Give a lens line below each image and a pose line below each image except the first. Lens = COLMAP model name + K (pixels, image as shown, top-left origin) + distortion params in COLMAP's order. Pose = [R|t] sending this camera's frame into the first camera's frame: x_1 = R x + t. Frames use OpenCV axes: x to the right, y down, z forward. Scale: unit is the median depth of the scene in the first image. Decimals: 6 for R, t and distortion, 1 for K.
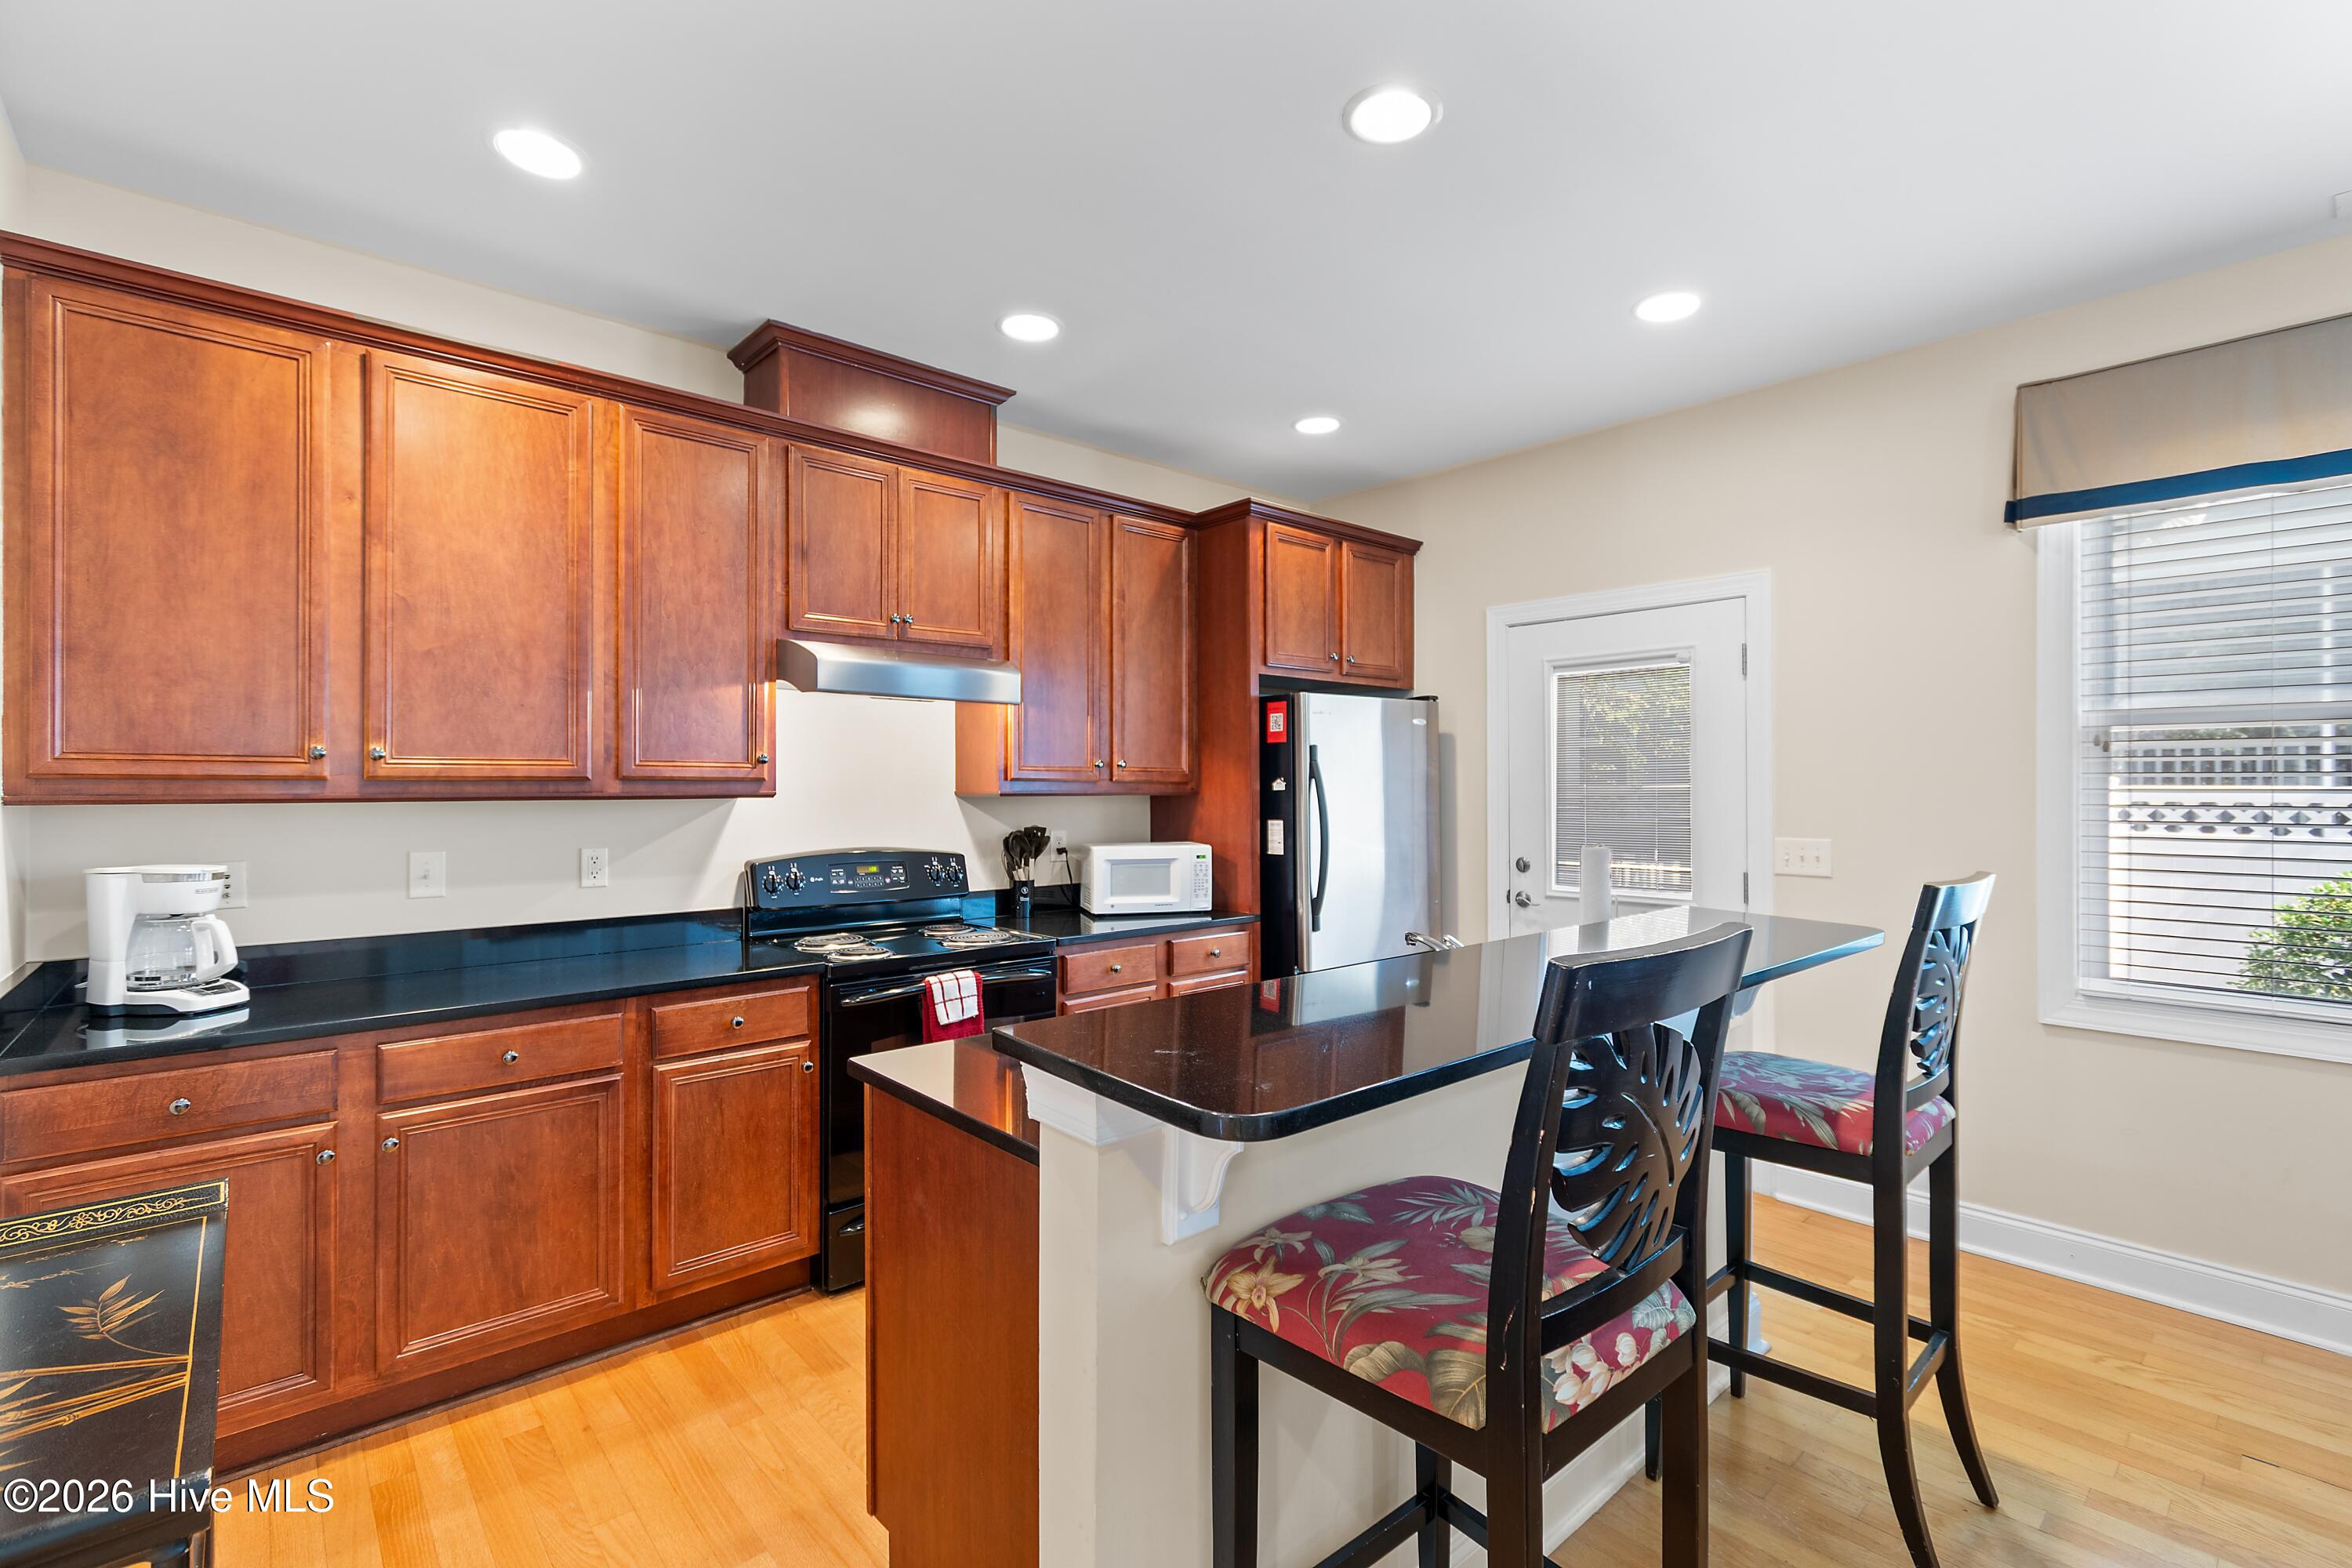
lens RADIAL K [[1046.1, 0, 1176.0], [0, 1046.1, 784.0], [0, 0, 1]] dist [0.001672, -0.000715]
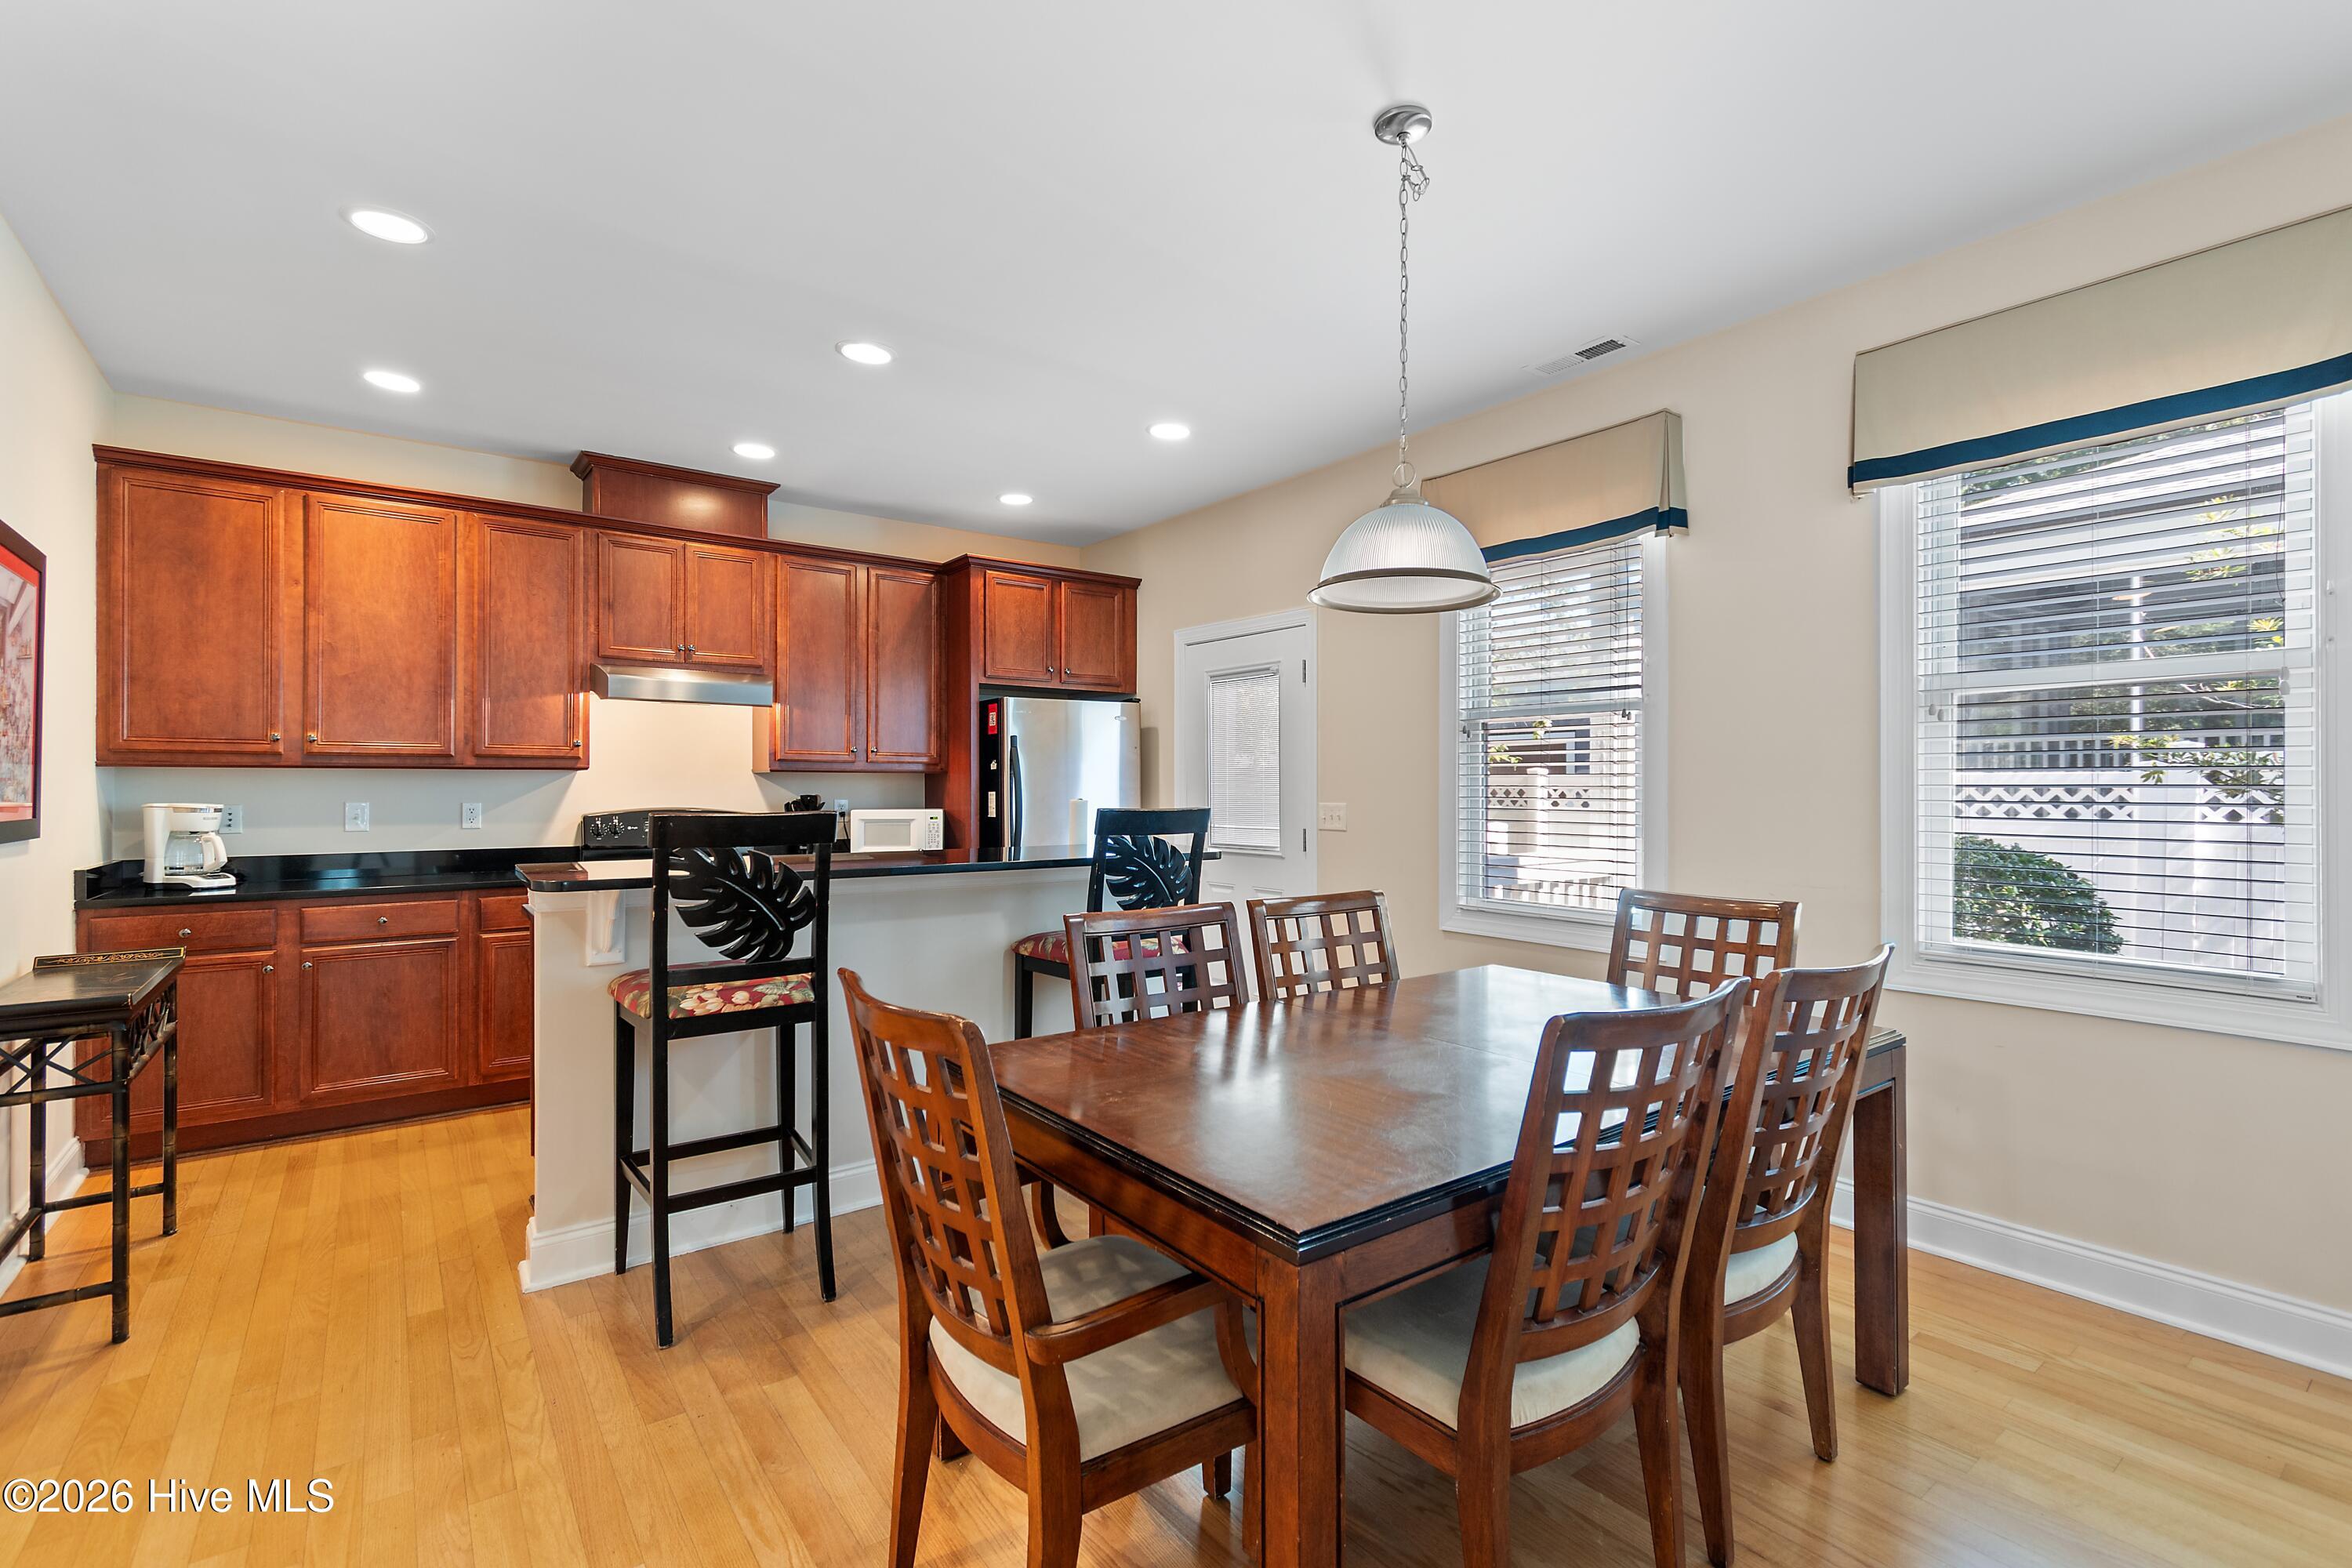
lens RADIAL K [[1046.1, 0, 1176.0], [0, 1046.1, 784.0], [0, 0, 1]] dist [0.001672, -0.000715]
pose [[0.997283, 0.002086, -0.073642, 0.653560], [-0.002042, 0.999998, 0.000660, 0.035587], [0.073643, -0.000508, 0.997285, -0.496282]]
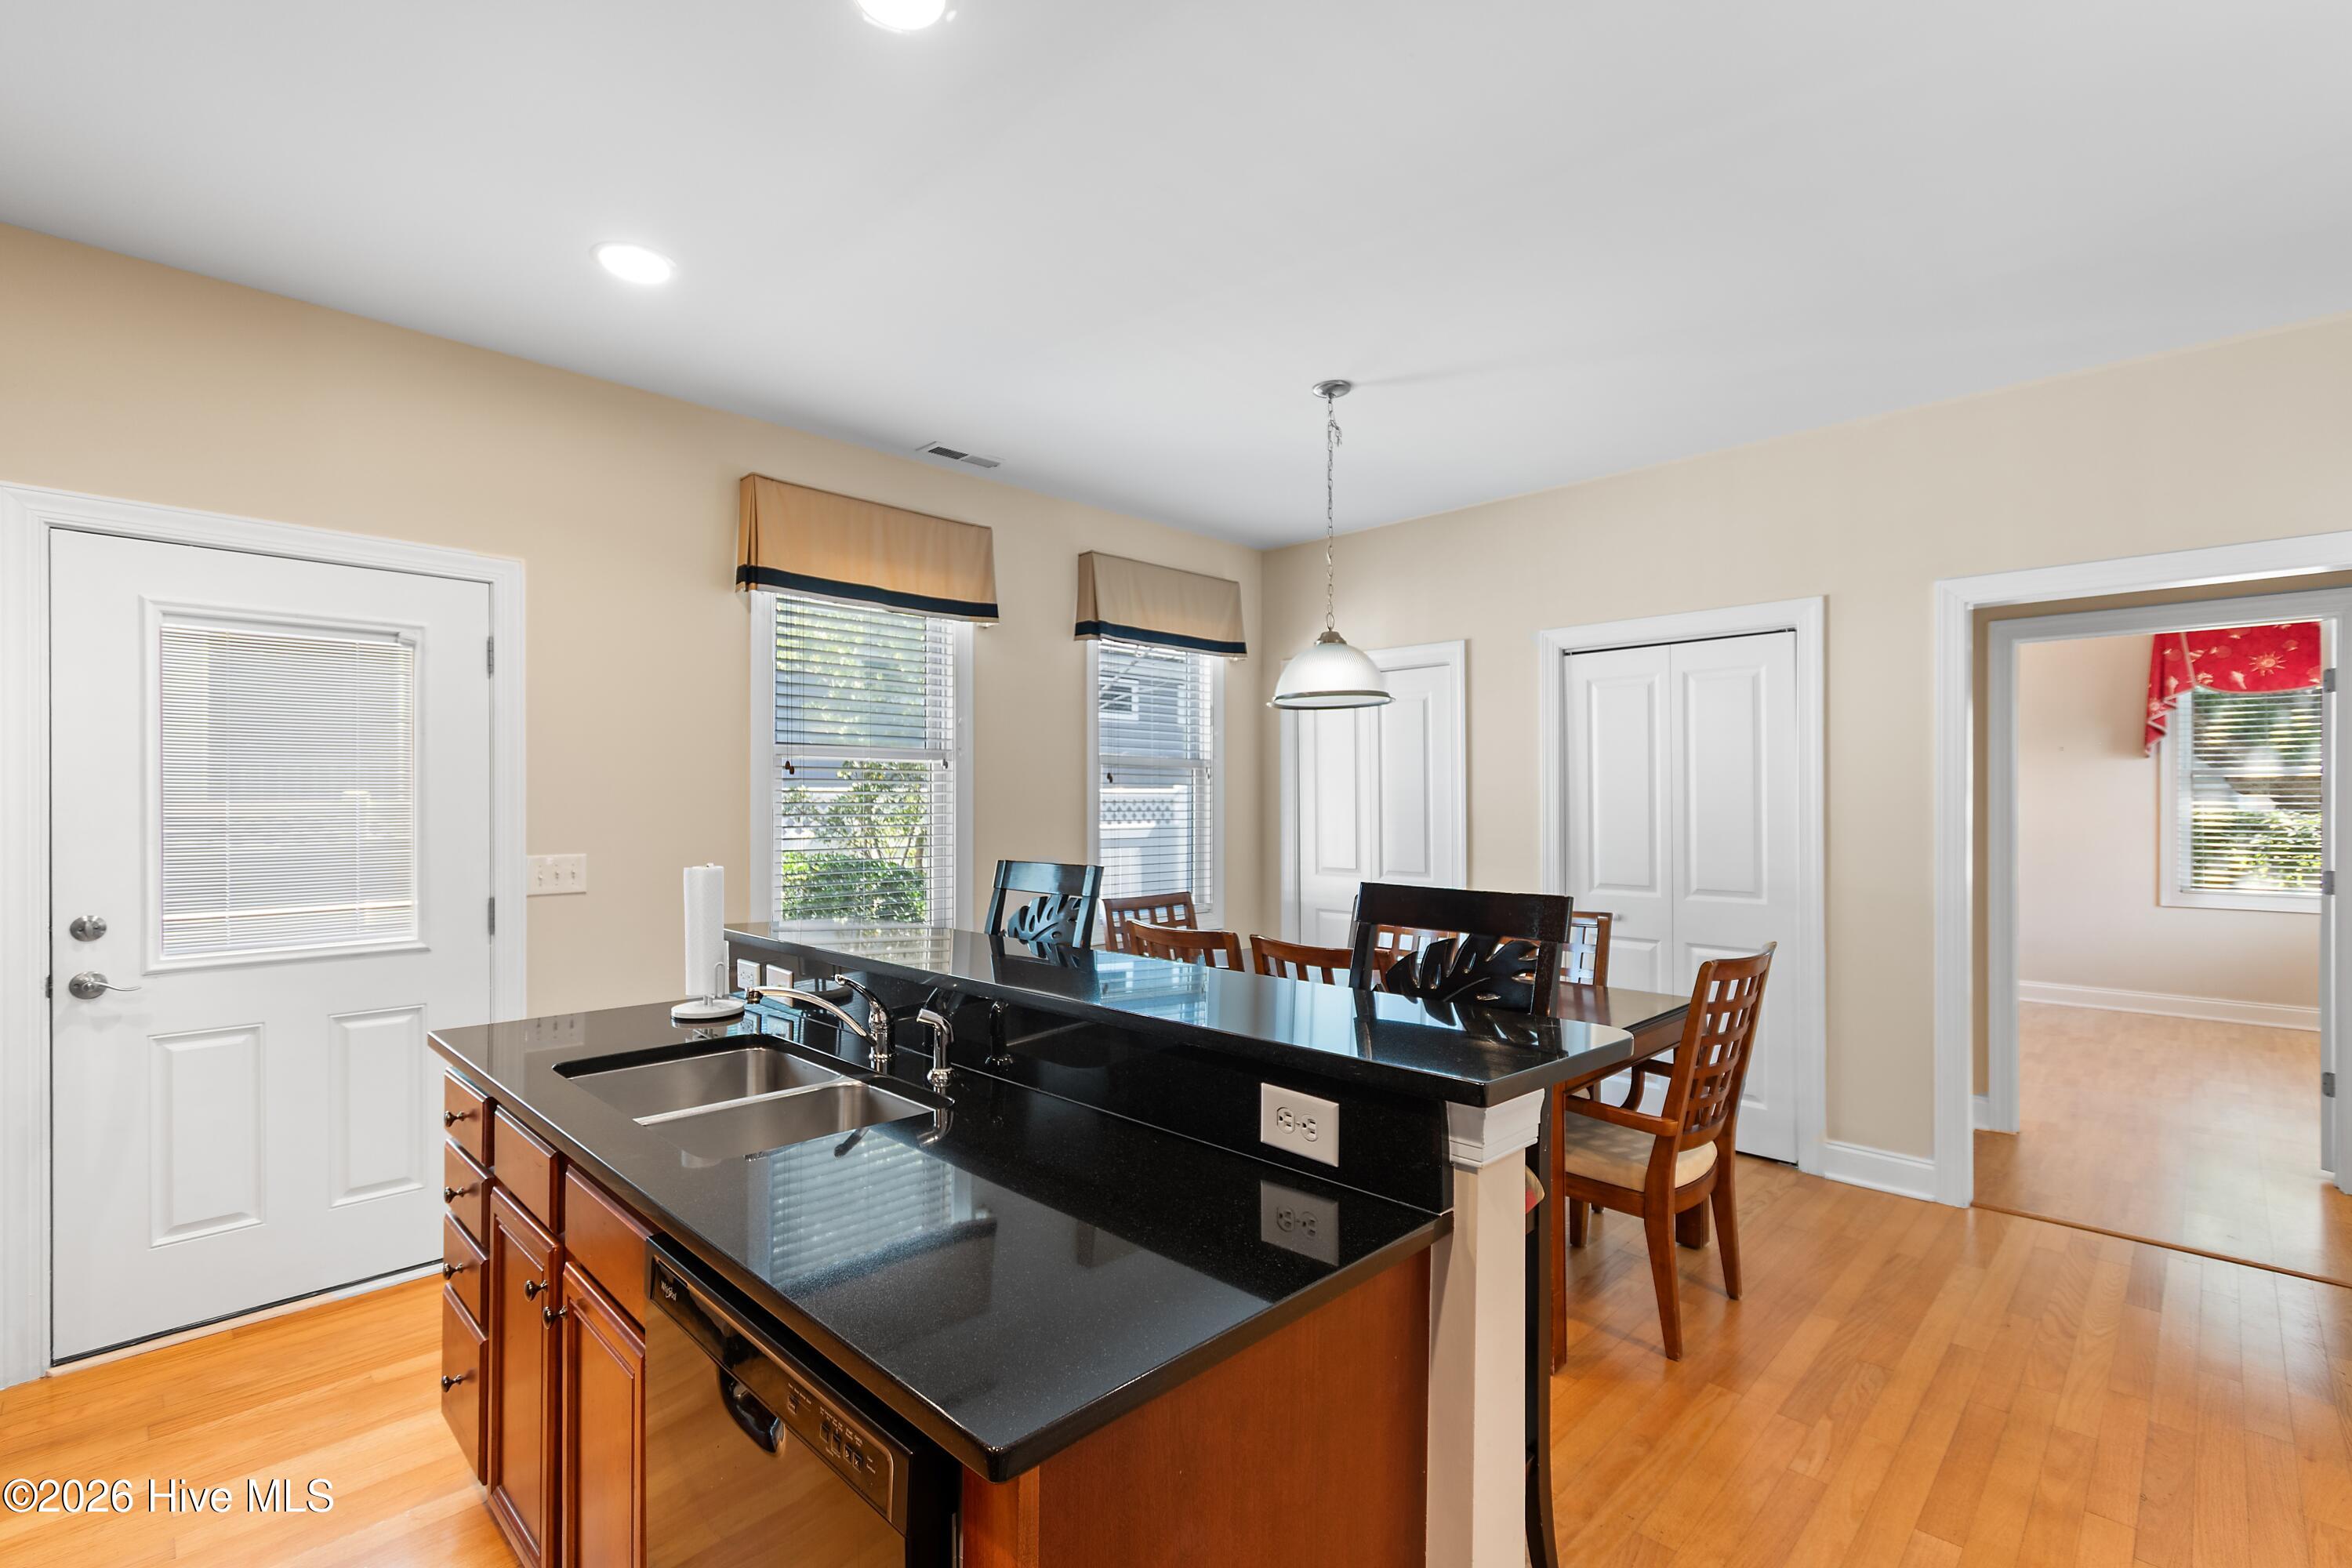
lens RADIAL K [[1046.1, 0, 1176.0], [0, 1046.1, 784.0], [0, 0, 1]] dist [0.001672, -0.000715]
pose [[-0.067767, 0.019958, 0.997502, -0.488889], [-0.000635, 0.999799, -0.020047, 0.008363], [-0.997701, -0.001992, -0.067741, 0.642640]]
